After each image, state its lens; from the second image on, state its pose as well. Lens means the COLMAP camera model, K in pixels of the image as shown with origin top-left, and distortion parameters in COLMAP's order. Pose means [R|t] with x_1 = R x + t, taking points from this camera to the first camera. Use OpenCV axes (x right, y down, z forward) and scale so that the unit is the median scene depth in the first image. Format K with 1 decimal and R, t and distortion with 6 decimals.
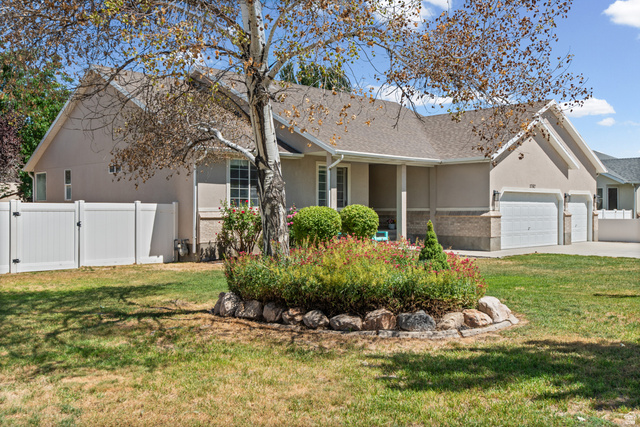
lens RADIAL K [[619.0, 0, 311.1], [0, 619.0, 223.7], [0, 0, 1]] dist [0.070798, 0.007419]
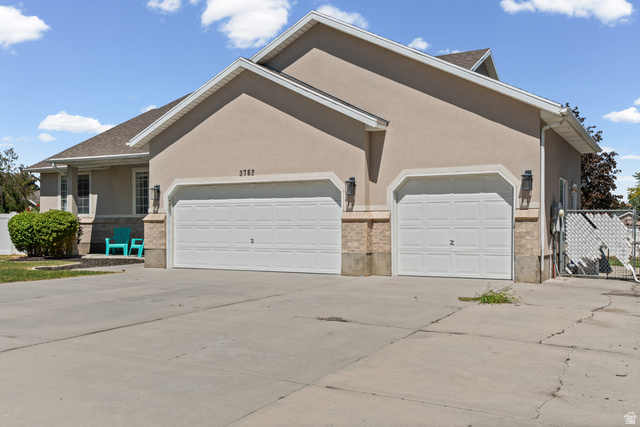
lens RADIAL K [[619.0, 0, 311.1], [0, 619.0, 223.7], [0, 0, 1]] dist [0.070798, 0.007419]
pose [[0.300526, -0.001889, -0.953772, 1.042639], [-0.018689, 0.999794, -0.007869, -0.006117], [0.953591, 0.020190, 0.300429, 0.948962]]
